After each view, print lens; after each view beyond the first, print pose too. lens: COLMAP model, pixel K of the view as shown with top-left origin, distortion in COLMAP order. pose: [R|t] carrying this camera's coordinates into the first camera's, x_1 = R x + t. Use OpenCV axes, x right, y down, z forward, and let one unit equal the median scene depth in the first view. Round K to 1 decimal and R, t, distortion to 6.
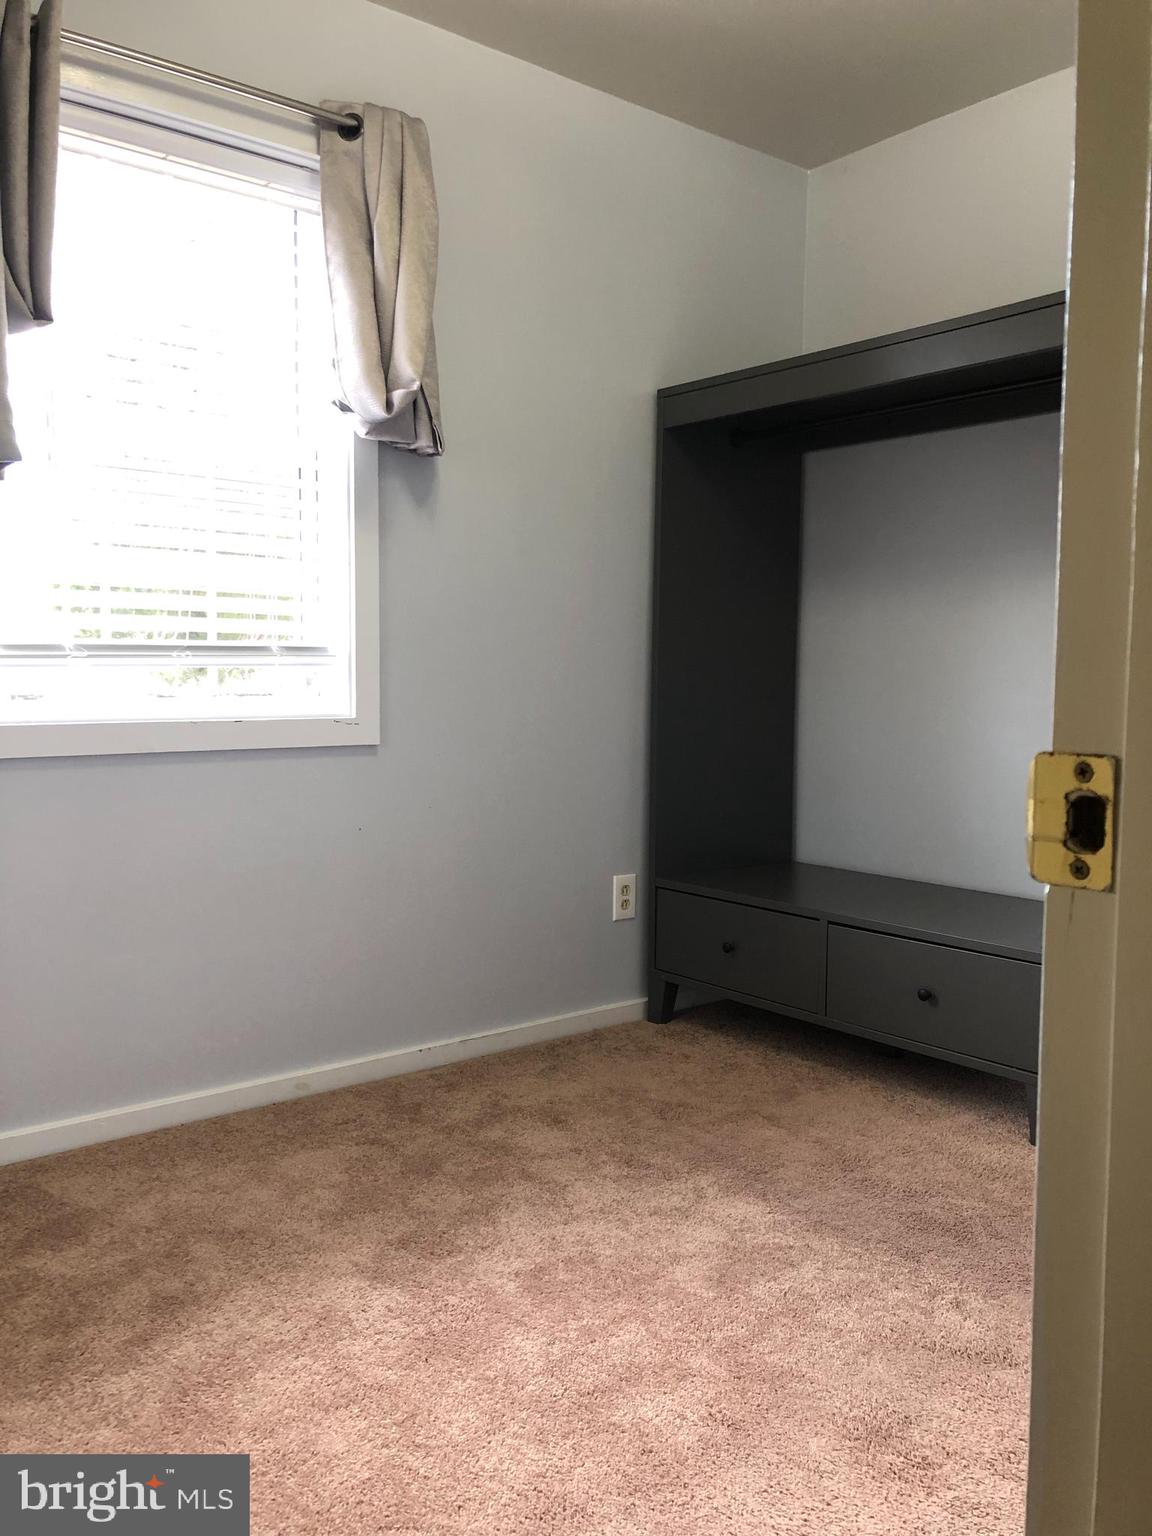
lens RADIAL K [[1248.6, 0, 576.0], [0, 1248.6, 768.0], [0, 0, 1]] dist [0.001037, 0.059091]
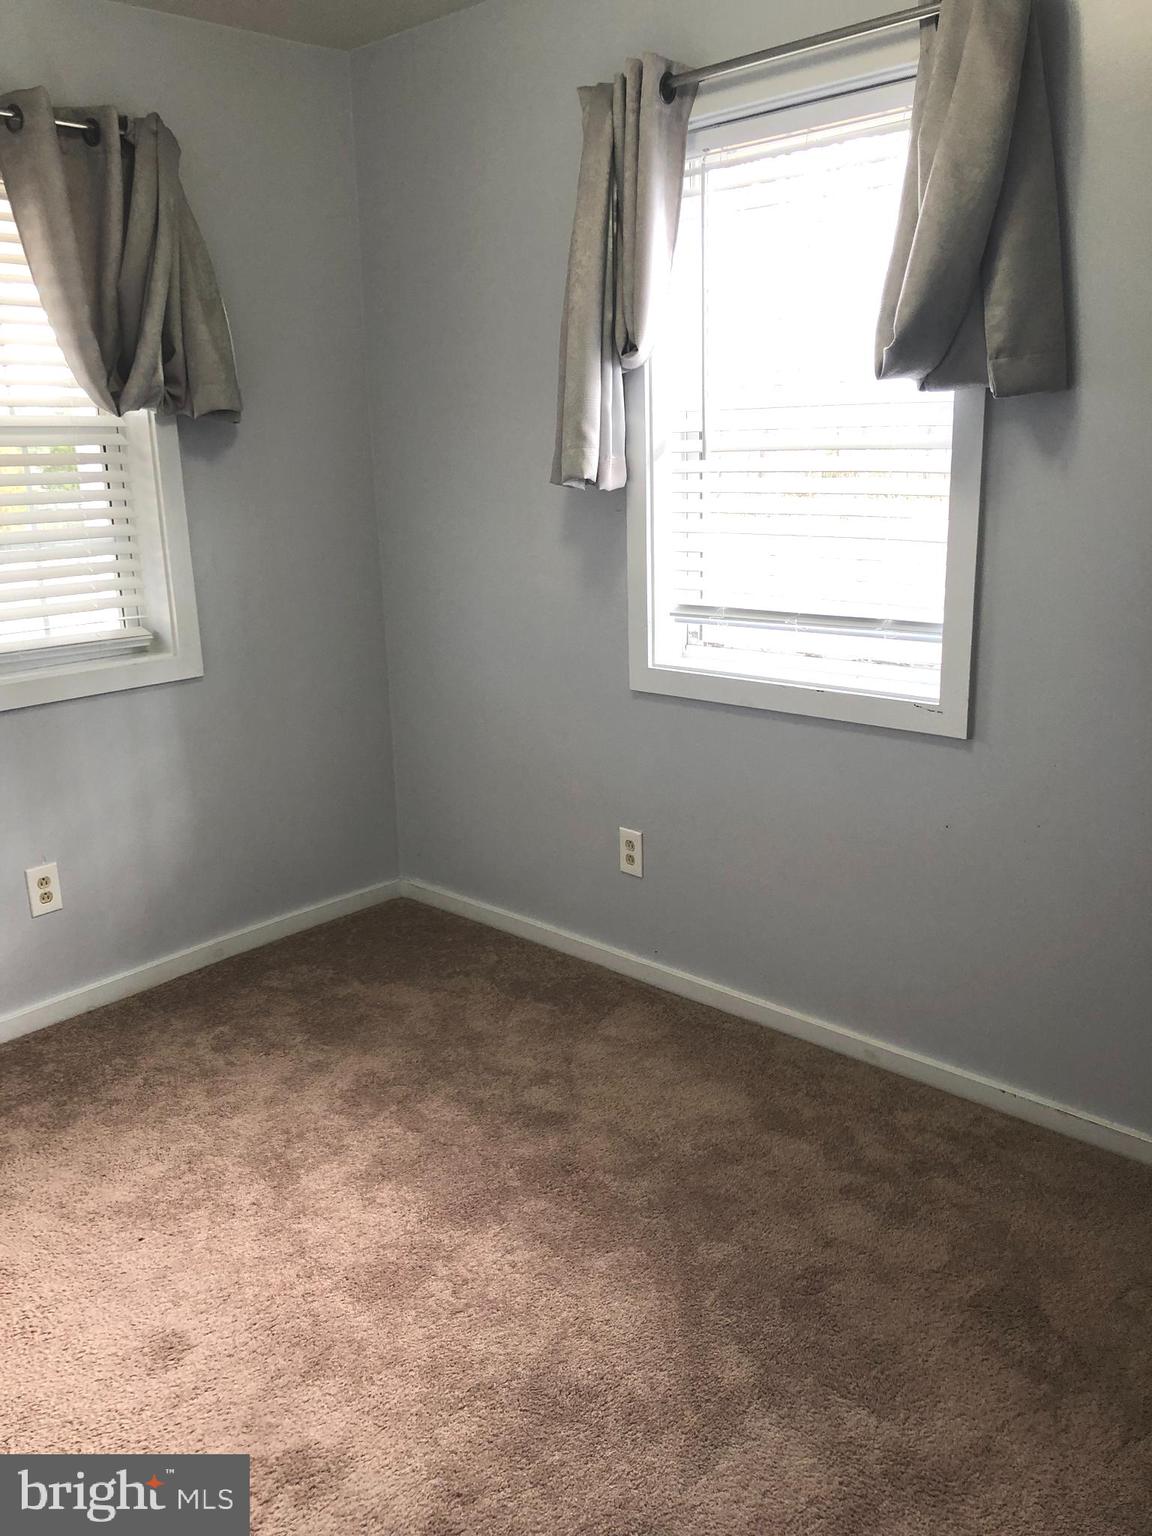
lens RADIAL K [[1248.6, 0, 576.0], [0, 1248.6, 768.0], [0, 0, 1]] dist [0.001037, 0.059091]
pose [[0.160348, 0.232589, -0.959266, 0.658554], [-0.061584, 0.972305, 0.225457, -0.183981], [0.985138, 0.022924, 0.170231, 0.592384]]
